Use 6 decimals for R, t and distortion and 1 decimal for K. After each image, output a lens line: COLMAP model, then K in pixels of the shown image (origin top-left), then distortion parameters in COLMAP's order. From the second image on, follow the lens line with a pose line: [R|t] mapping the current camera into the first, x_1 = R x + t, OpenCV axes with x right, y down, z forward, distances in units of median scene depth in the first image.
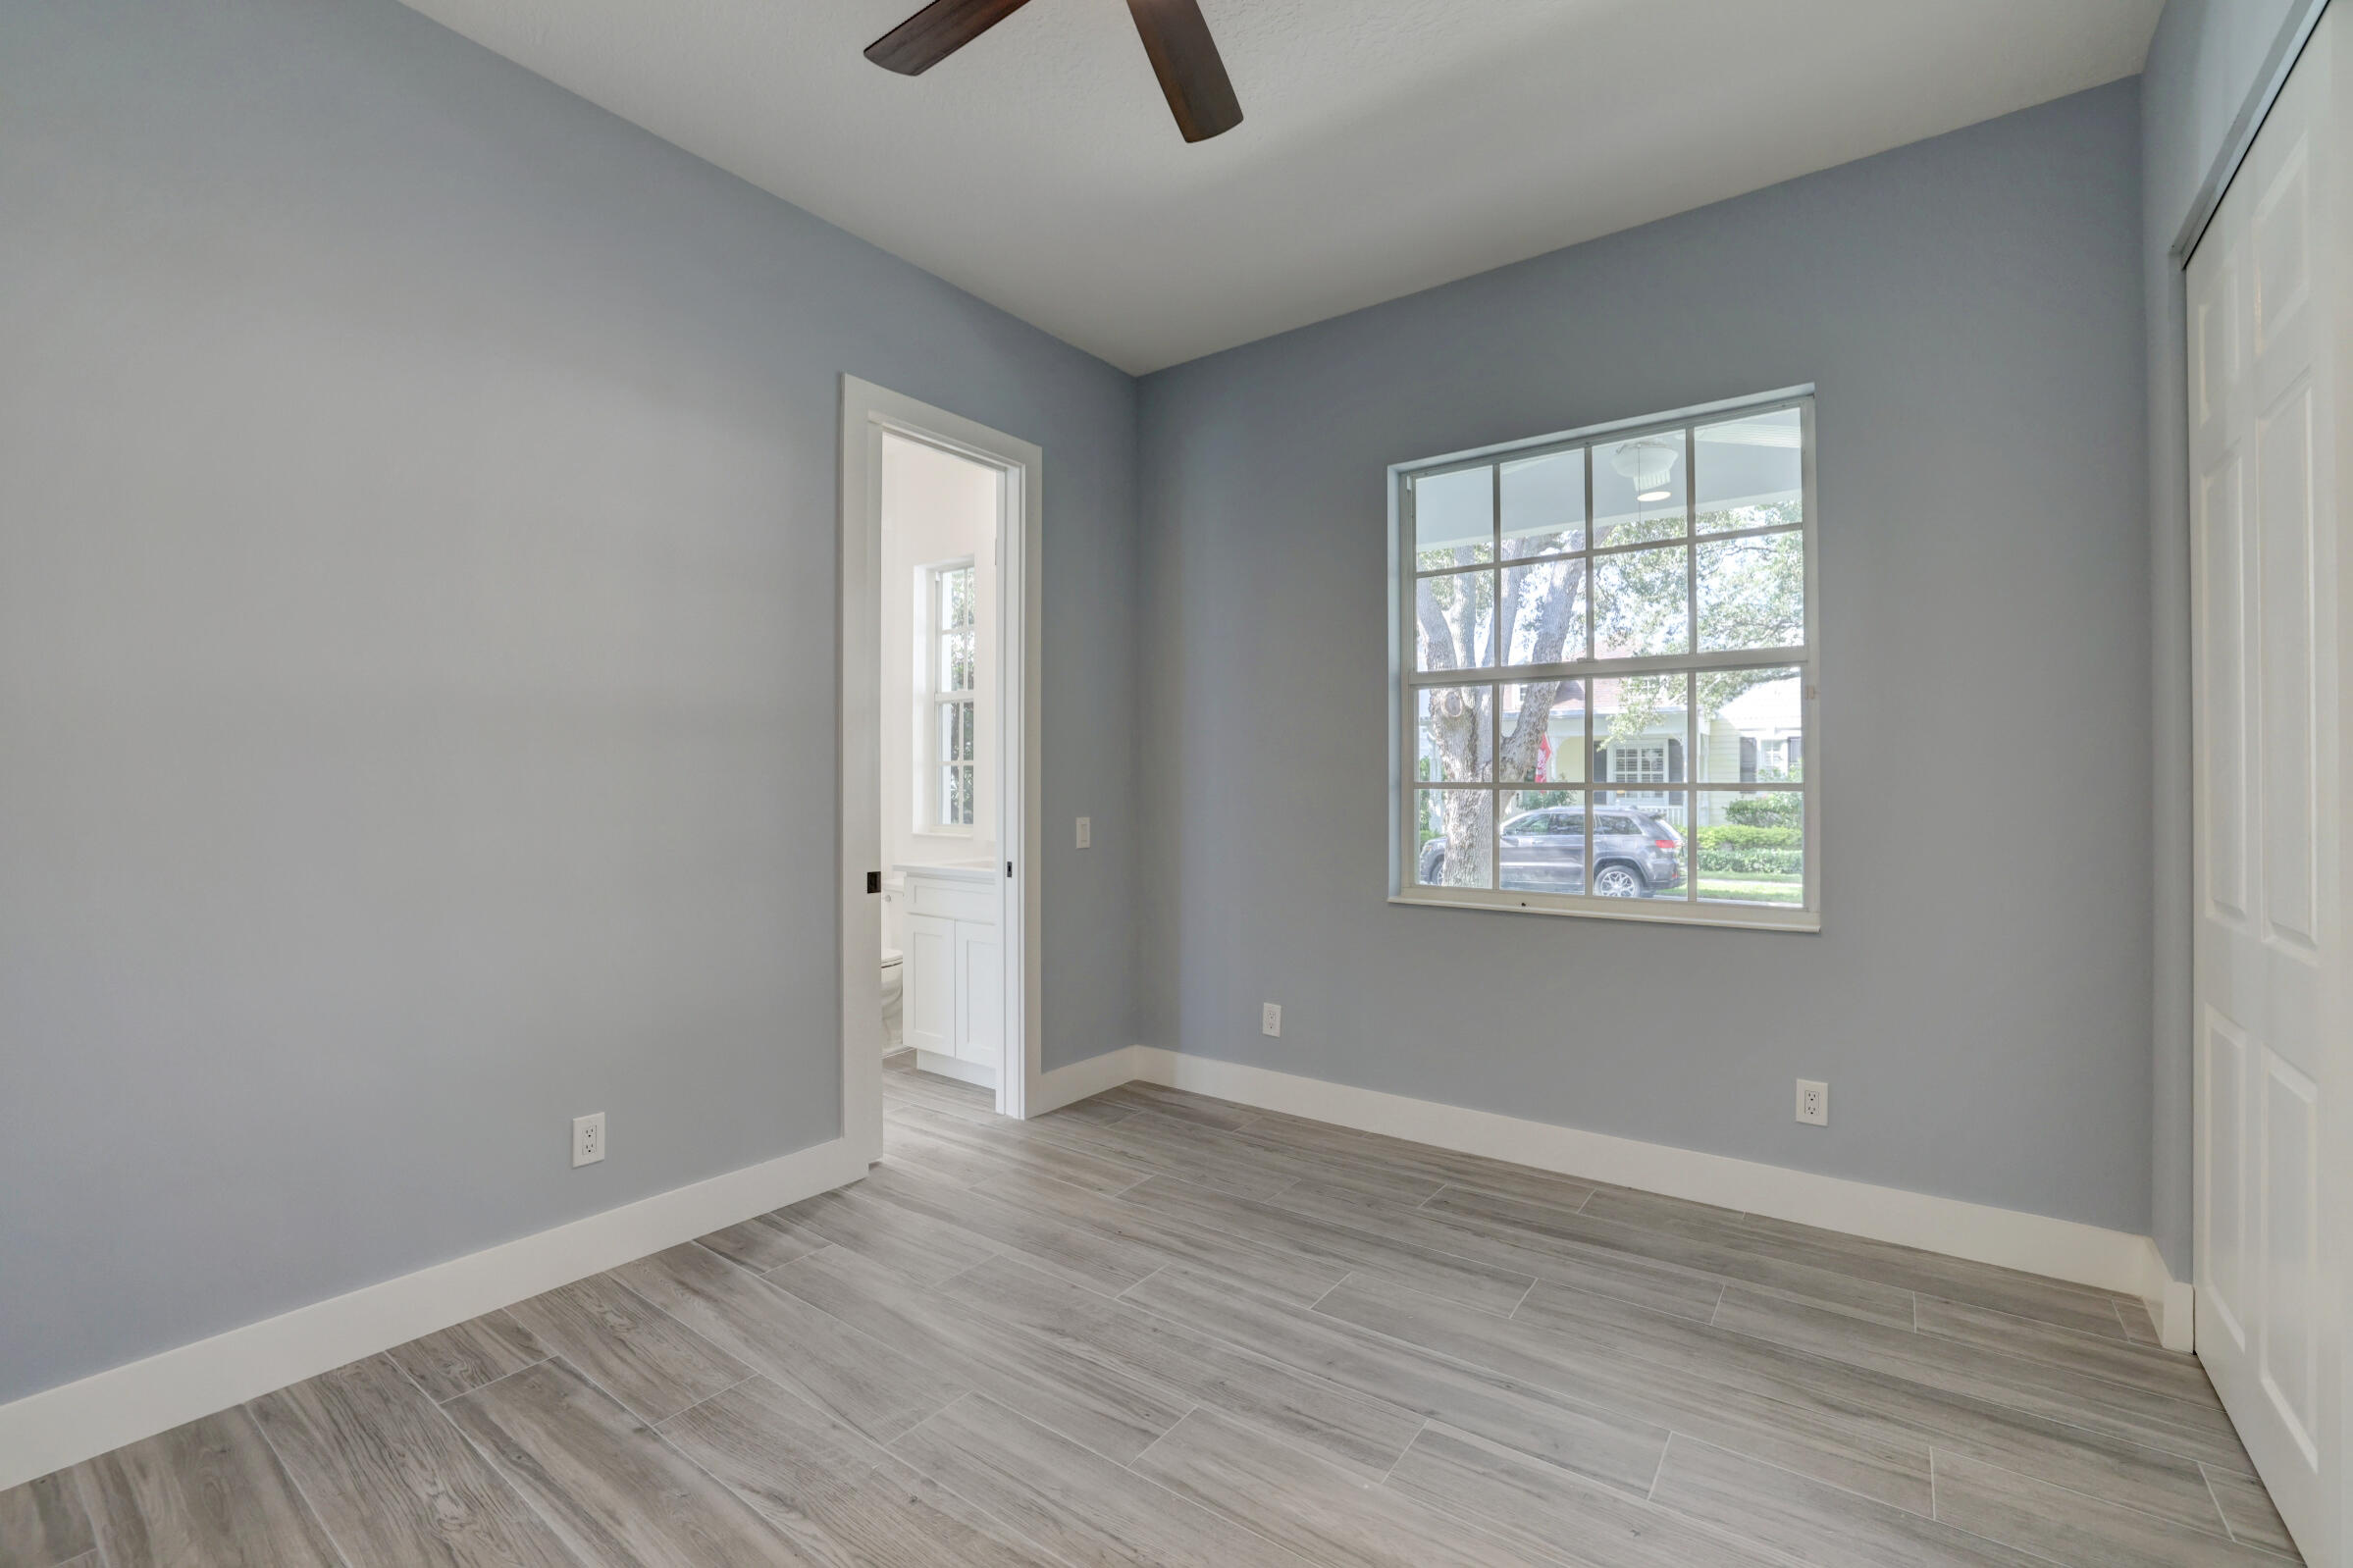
lens RADIAL K [[1003.0, 0, 1176.5], [0, 1003.0, 784.0], [0, 0, 1]] dist [-0.048244, 0.016397]
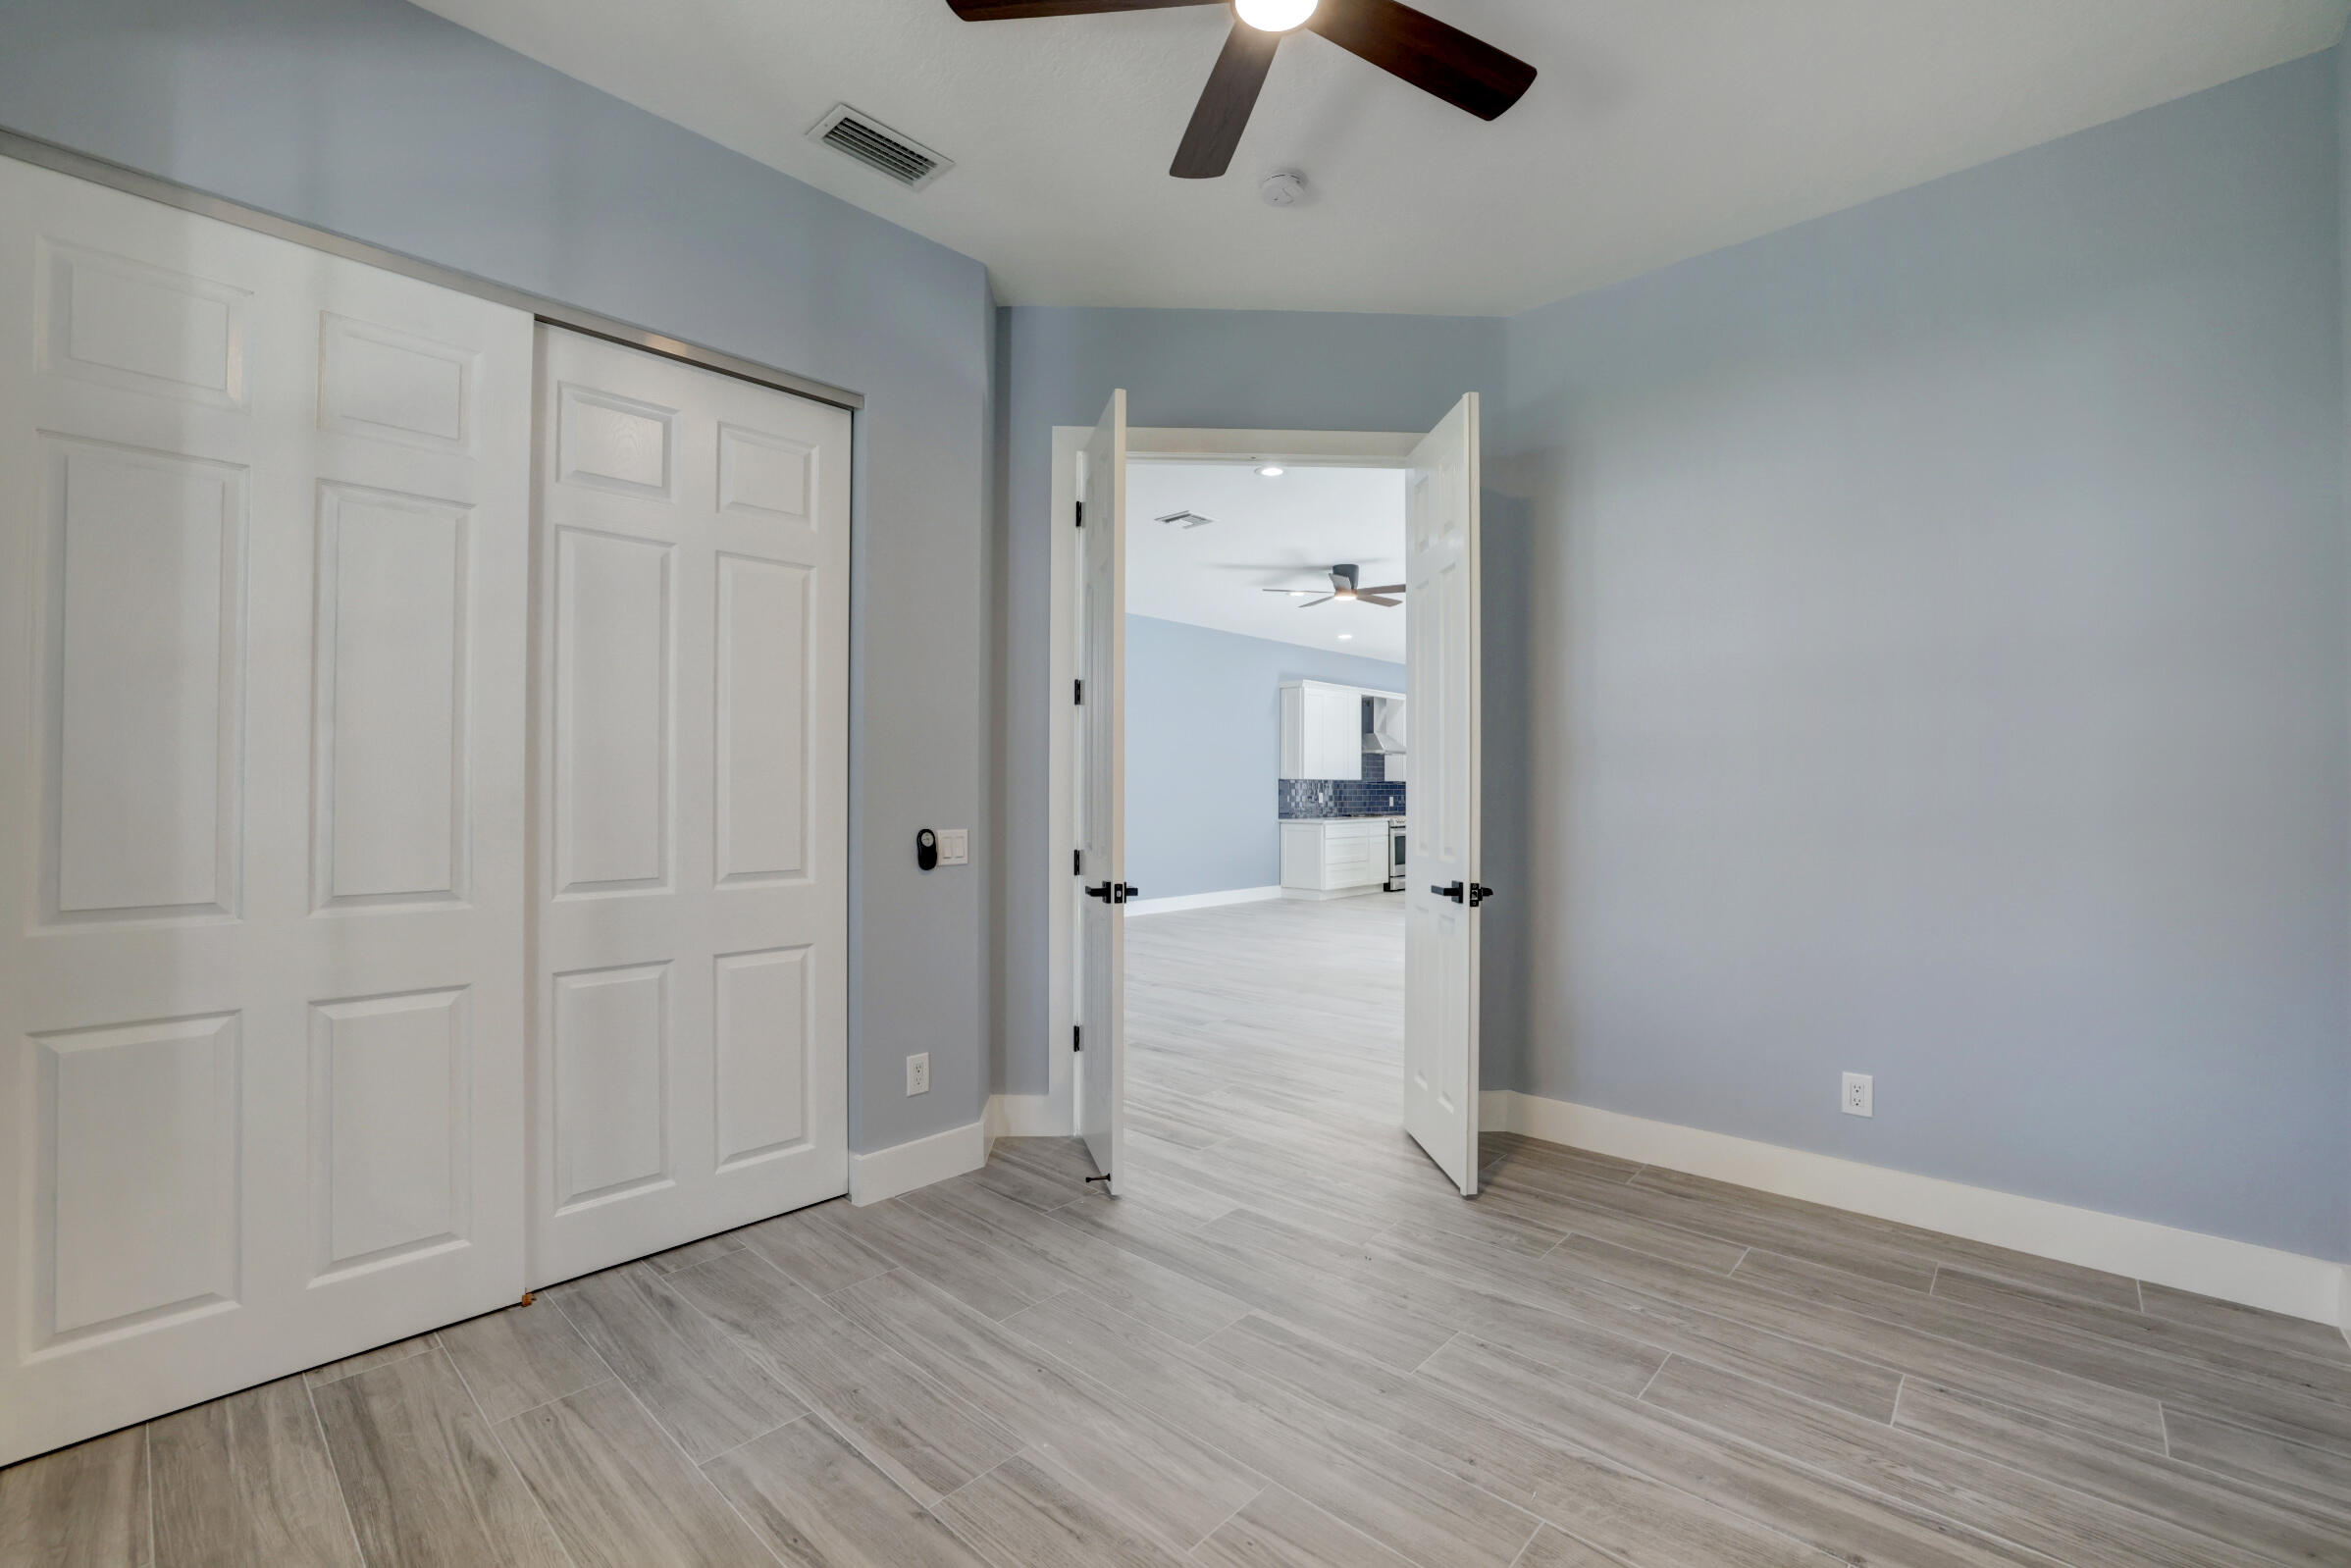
lens RADIAL K [[1002.2, 0, 1175.5], [0, 1002.2, 784.0], [0, 0, 1]] dist [-0.048244, 0.016397]
pose [[-0.993517, -0.002807, 0.113646, -0.063853], [-0.003974, 0.999942, -0.010042, 0.007705], [-0.113611, -0.010428, -0.993471, 1.976990]]
